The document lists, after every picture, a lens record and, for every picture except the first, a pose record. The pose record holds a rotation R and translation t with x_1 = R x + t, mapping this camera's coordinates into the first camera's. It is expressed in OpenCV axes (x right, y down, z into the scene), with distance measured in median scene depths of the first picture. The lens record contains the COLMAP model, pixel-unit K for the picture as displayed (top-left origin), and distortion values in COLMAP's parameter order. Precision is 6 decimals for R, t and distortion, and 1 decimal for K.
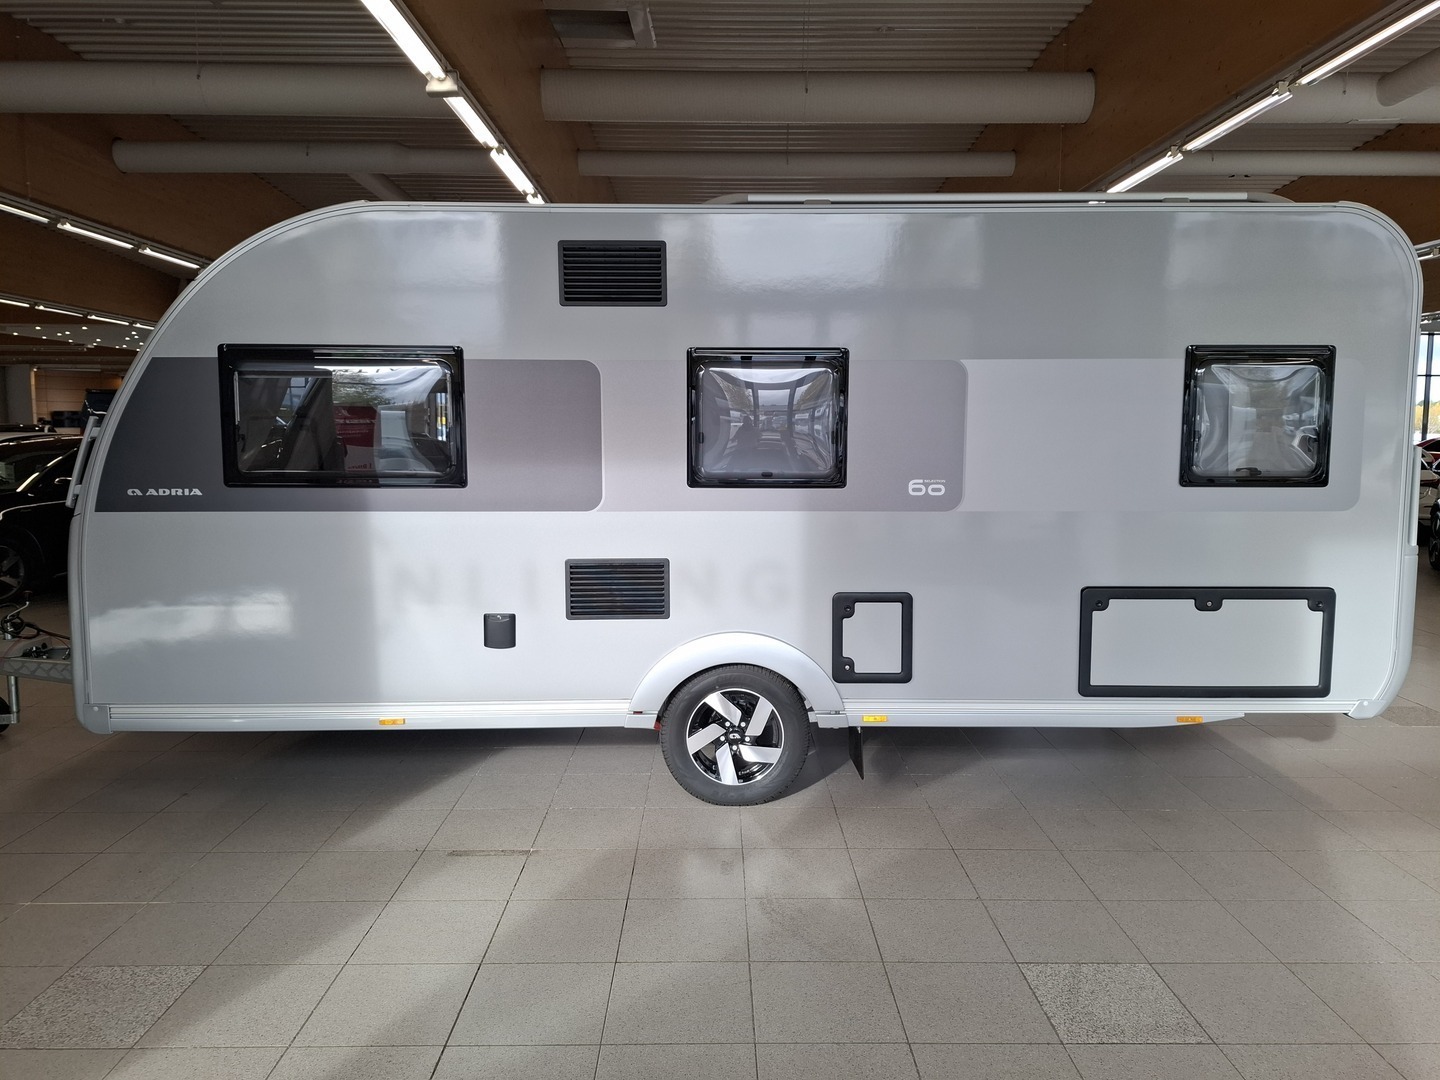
lens RADIAL K [[1058.4, 0, 720.0], [0, 1058.4, 540.0], [0, 0, 1]] dist [-0.001953, -0.001662]
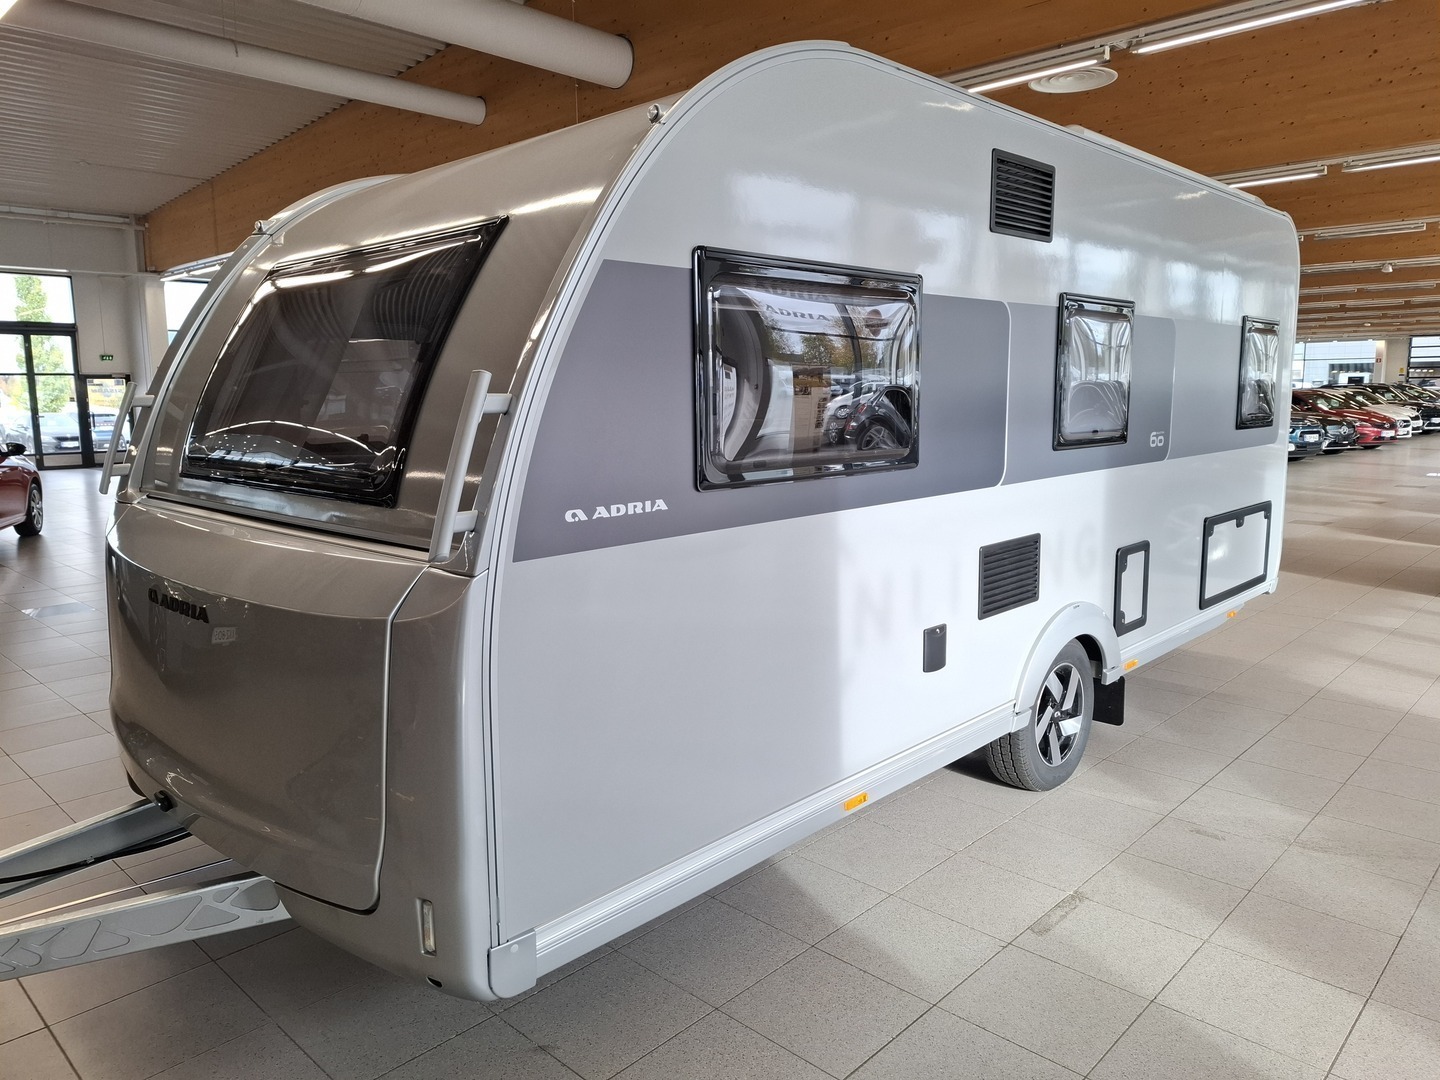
lens RADIAL K [[1058.4, 0, 720.0], [0, 1058.4, 540.0], [0, 0, 1]] dist [-0.001953, -0.001662]
pose [[0.688207, -0.113926, 0.716514, -0.881411], [0.092233, 0.993320, 0.069349, -0.062997], [-0.719628, 0.018360, 0.694117, 0.579841]]
